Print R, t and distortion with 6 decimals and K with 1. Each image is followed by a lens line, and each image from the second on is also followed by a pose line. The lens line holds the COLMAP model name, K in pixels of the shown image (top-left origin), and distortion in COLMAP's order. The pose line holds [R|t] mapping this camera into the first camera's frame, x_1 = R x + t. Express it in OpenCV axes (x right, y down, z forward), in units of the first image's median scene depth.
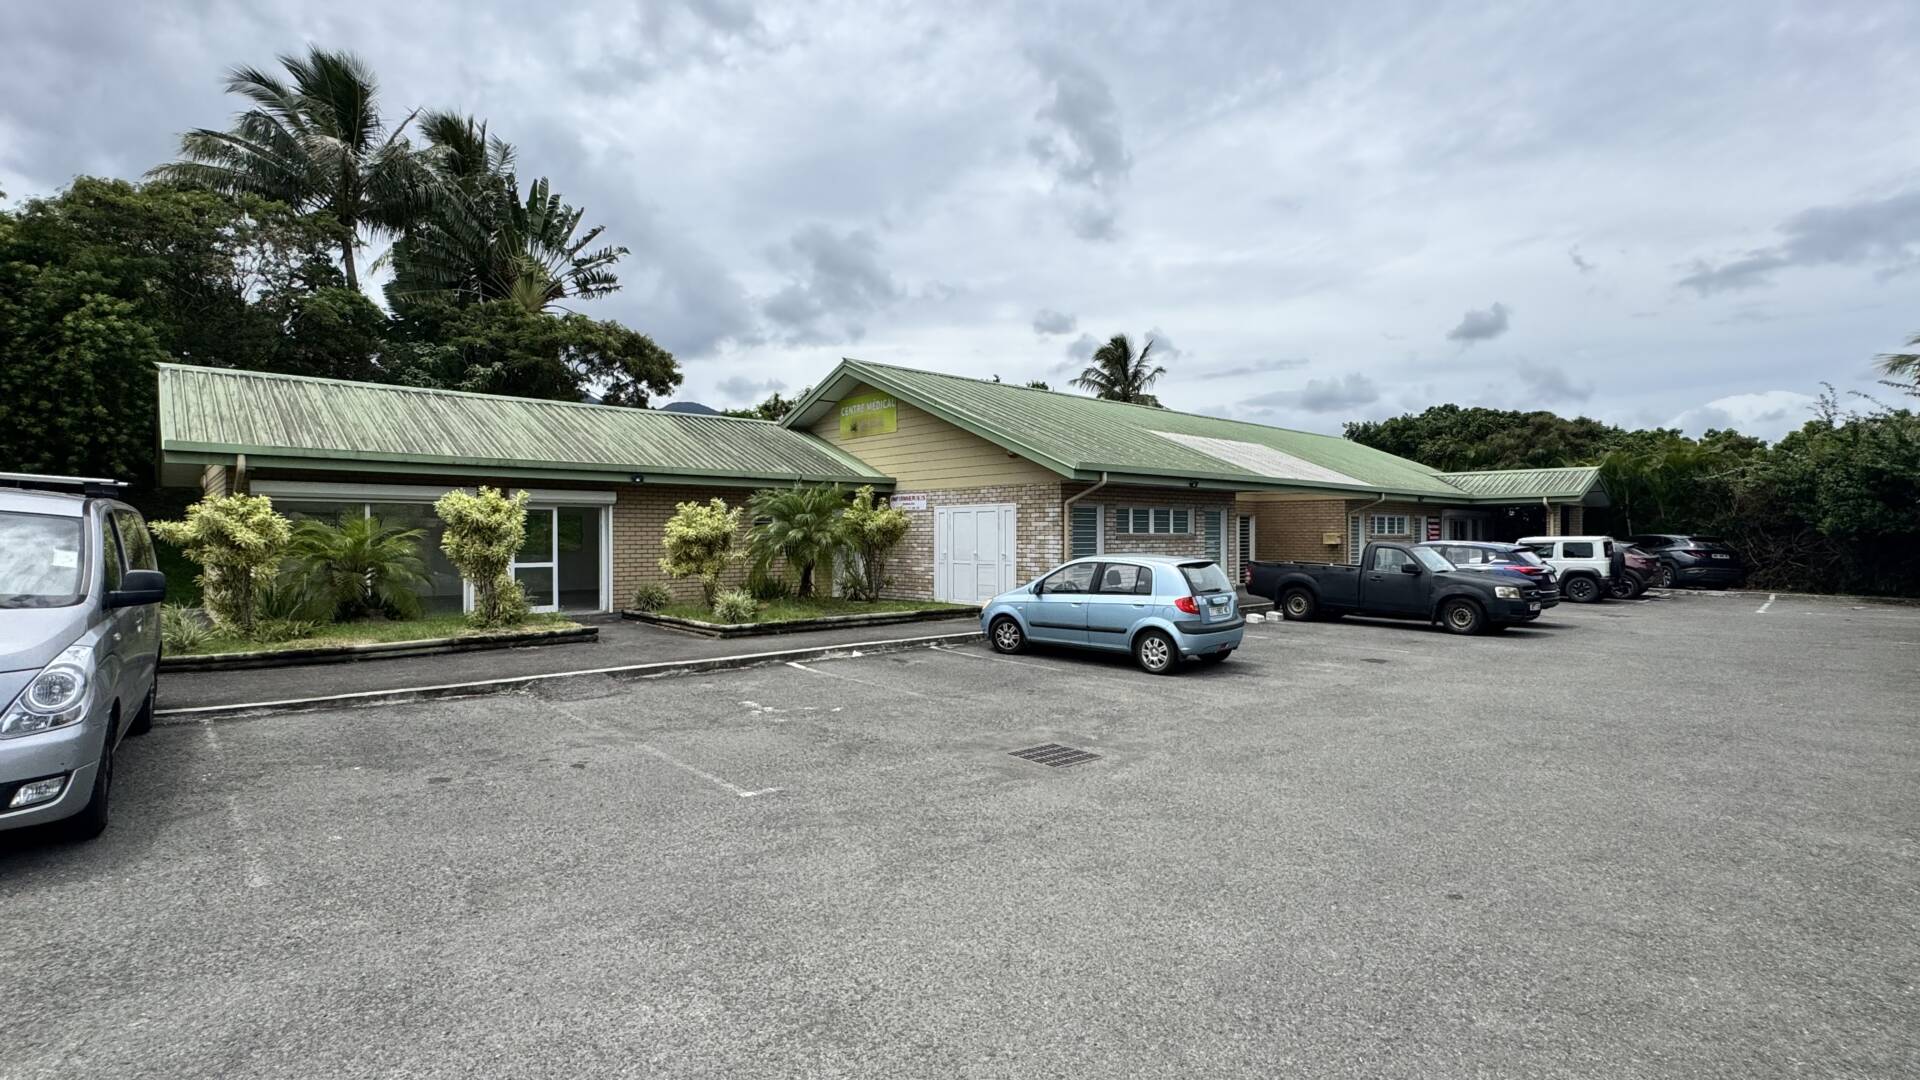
lens RADIAL K [[905.8, 0, 952.8], [0, 905.8, 538.2], [0, 0, 1]] dist [-0.001162, -0.000022]
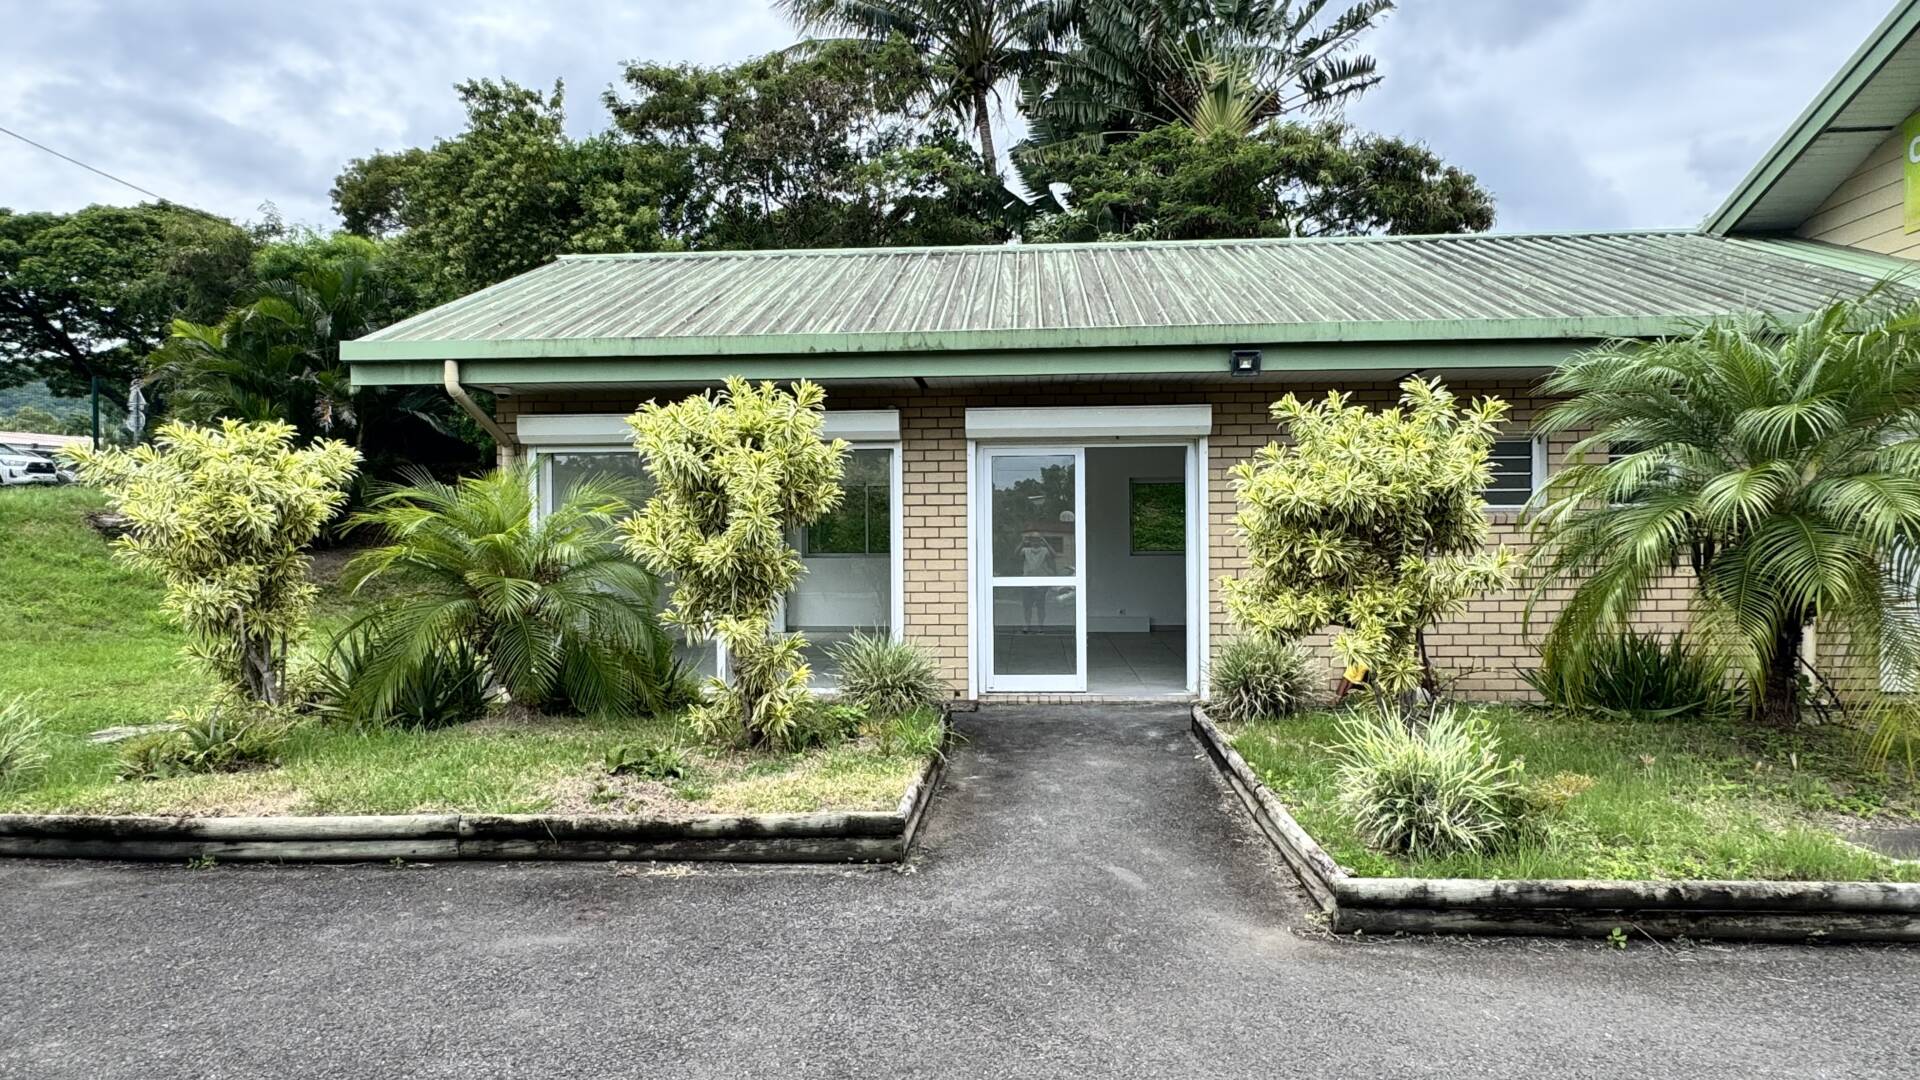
lens RADIAL K [[1088.5, 0, 976.5], [0, 1088.5, 567.3], [0, 0, 1]] dist [0.011519, 0.000284]
pose [[0.700528, 0.017656, -0.713406, -0.094931], [0.005764, 0.999521, 0.030397, 0.006161], [0.713602, -0.025406, 0.700091, 0.579962]]
